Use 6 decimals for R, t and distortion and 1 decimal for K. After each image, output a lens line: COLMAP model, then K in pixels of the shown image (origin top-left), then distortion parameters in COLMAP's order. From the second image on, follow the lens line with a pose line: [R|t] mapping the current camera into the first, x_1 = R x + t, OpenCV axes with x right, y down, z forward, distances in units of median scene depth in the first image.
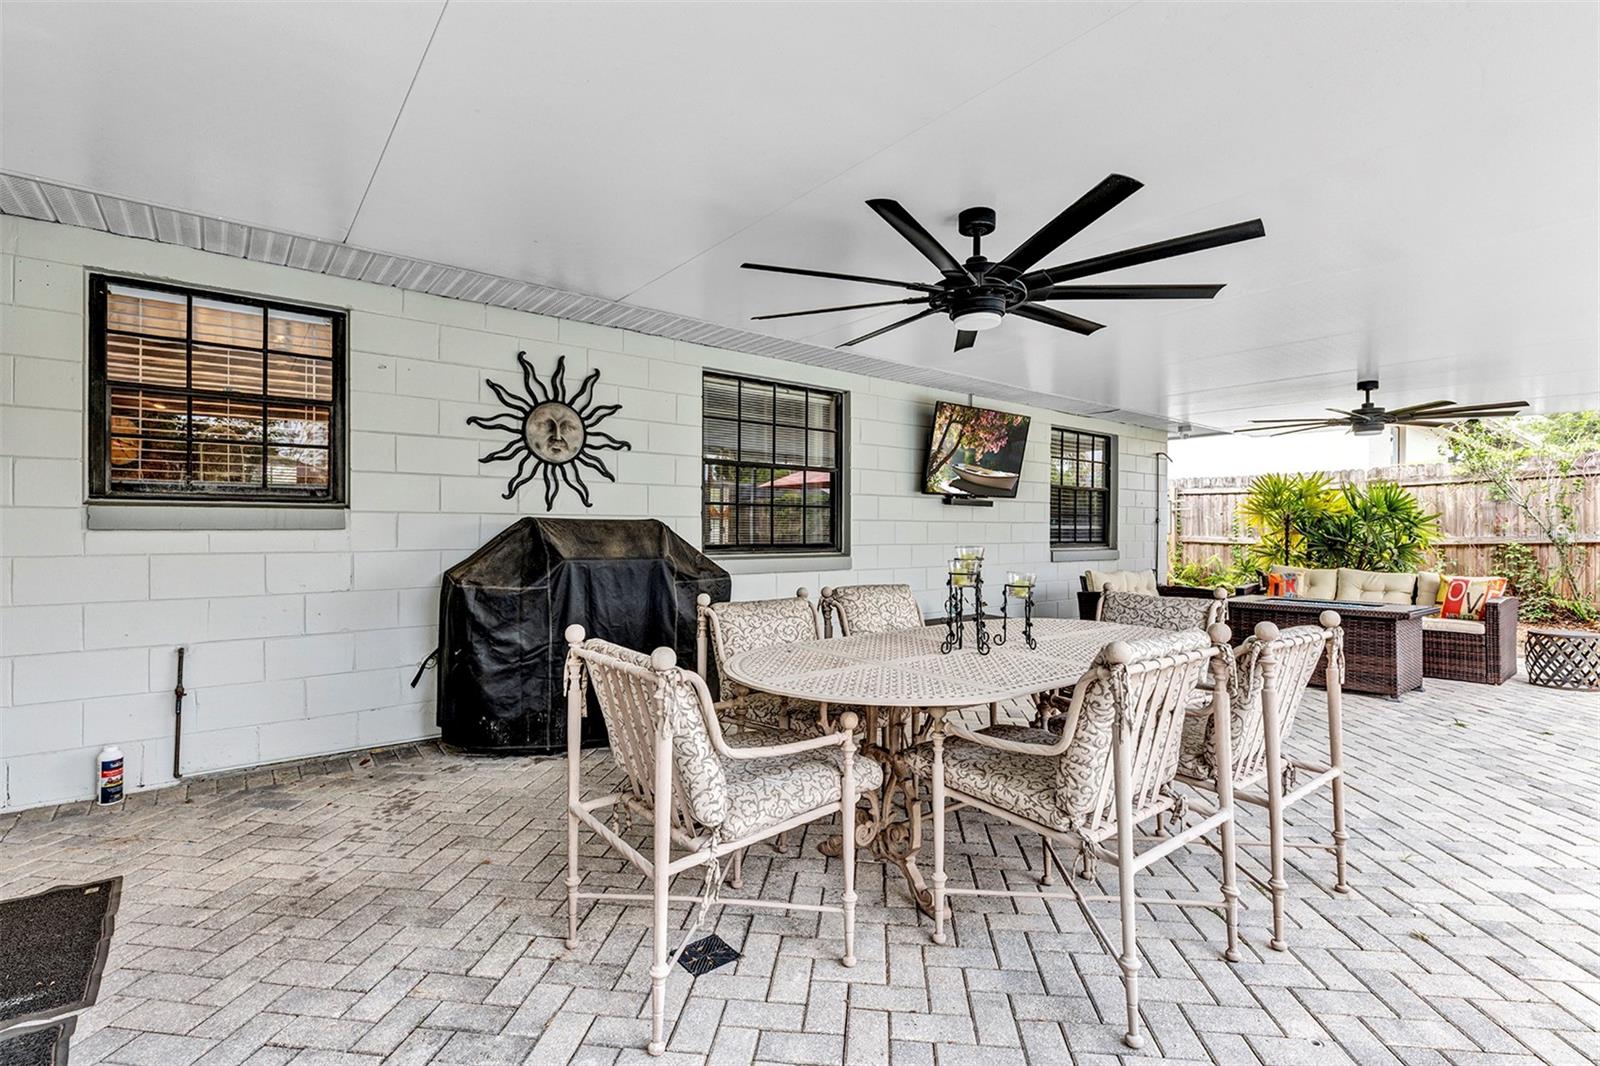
lens RADIAL K [[735.0, 0, 794.3], [0, 735.0, 531.7], [0, 0, 1]] dist [0.007295, 0.000487]
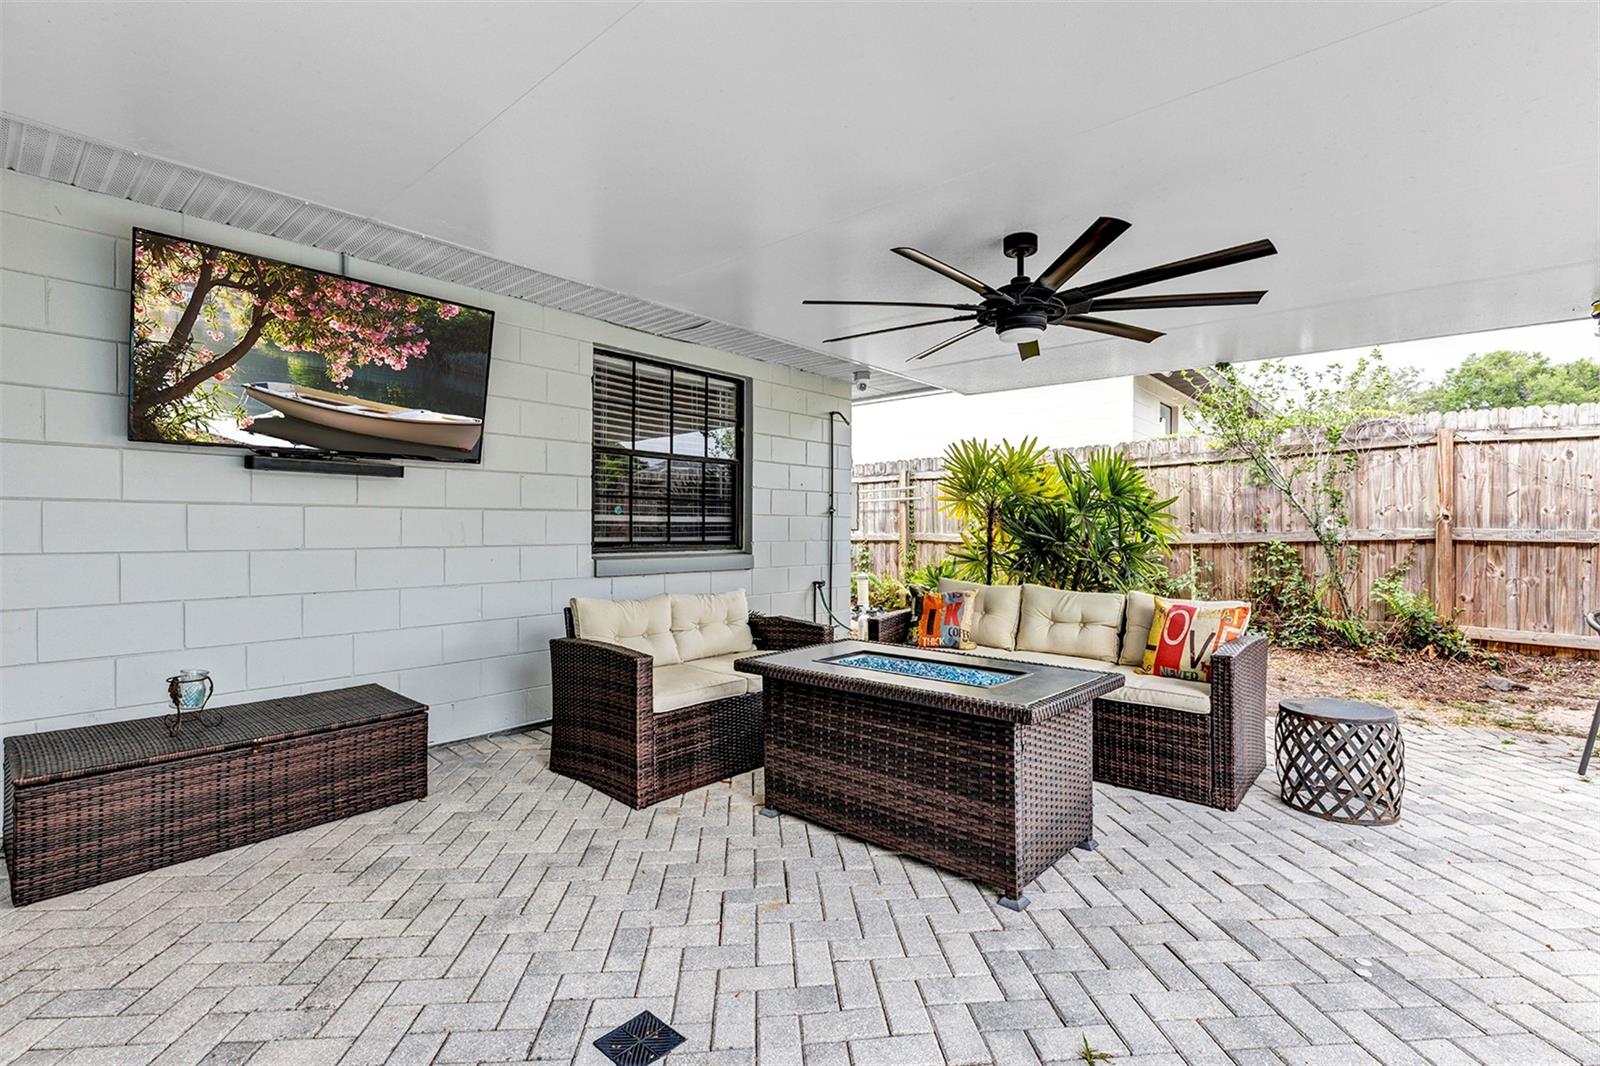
lens RADIAL K [[742.5, 0, 800.0], [0, 742.5, 533.0], [0, 0, 1]] dist [0.015048, -0.000411]
pose [[0.982497, -0.001745, 0.186271, 0.400537], [0.000894, 0.999989, 0.004652, 0.003241], [-0.186277, -0.004405, 0.982487, 0.388638]]
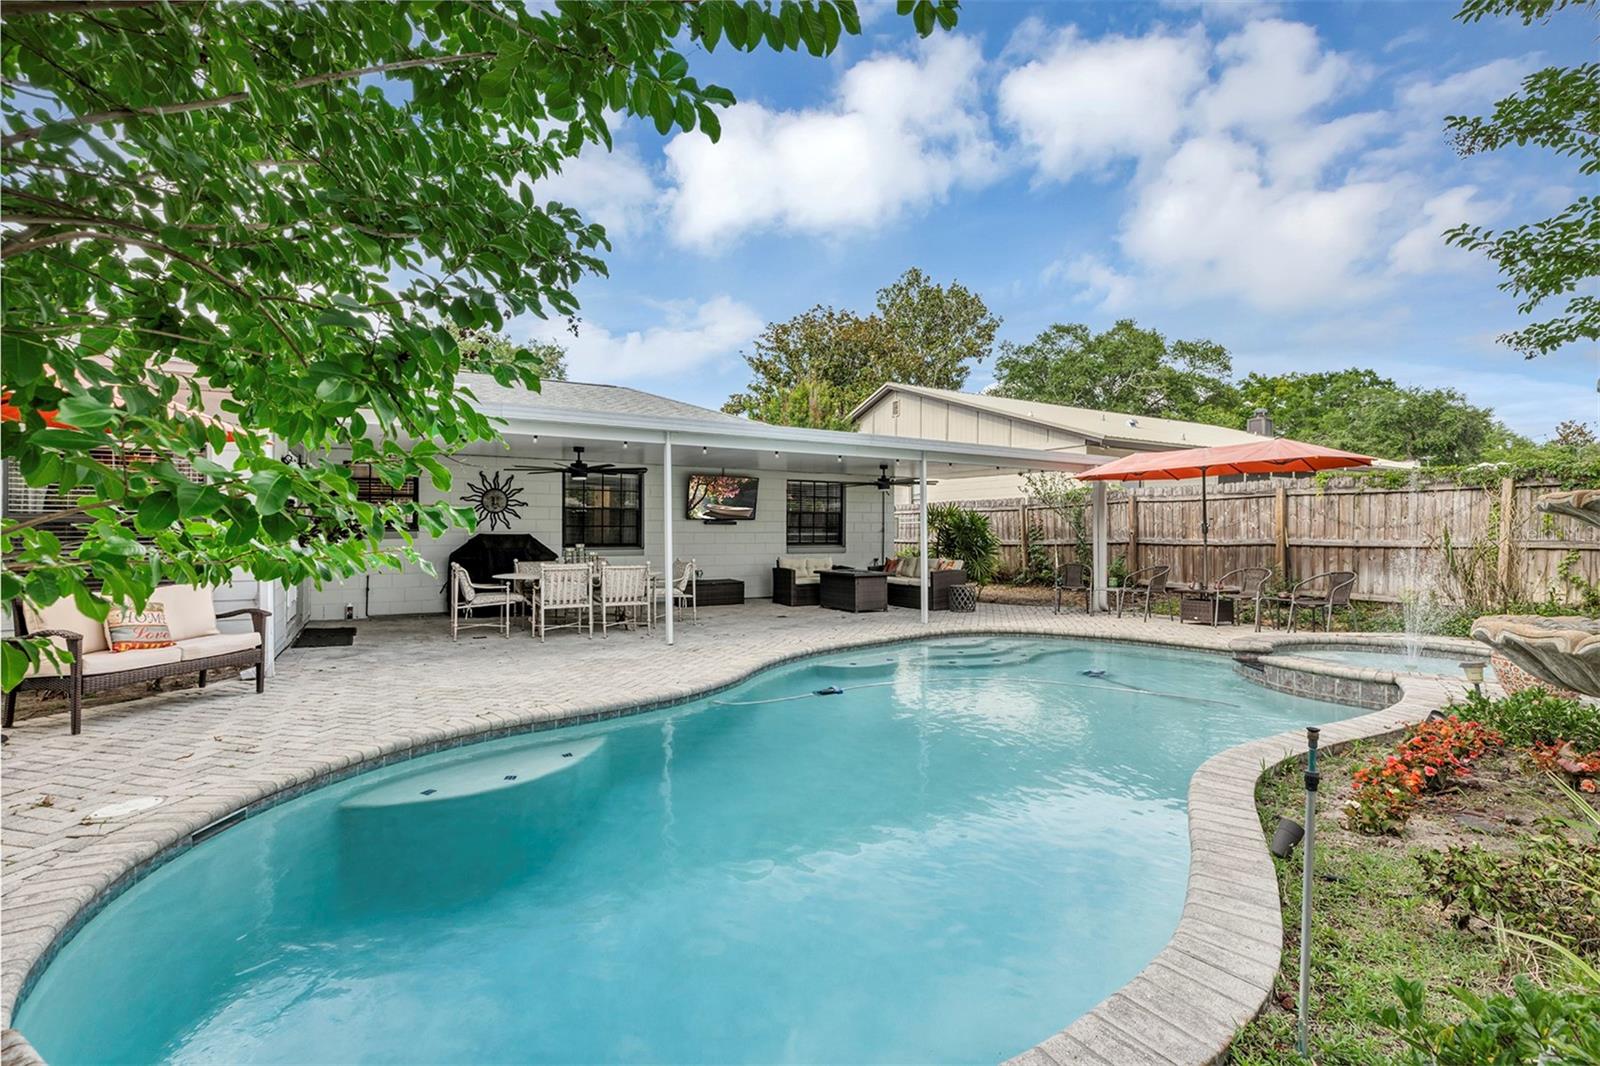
lens RADIAL K [[744.1, 0, 797.5], [0, 744.1, 524.4], [0, 0, 1]] dist [0.007290, -0.000548]
pose [[0.988631, -0.003481, -0.150320, 0.654739], [0.001909, 0.999942, -0.010604, -0.011957], [0.150349, 0.010196, 0.988580, -0.838860]]
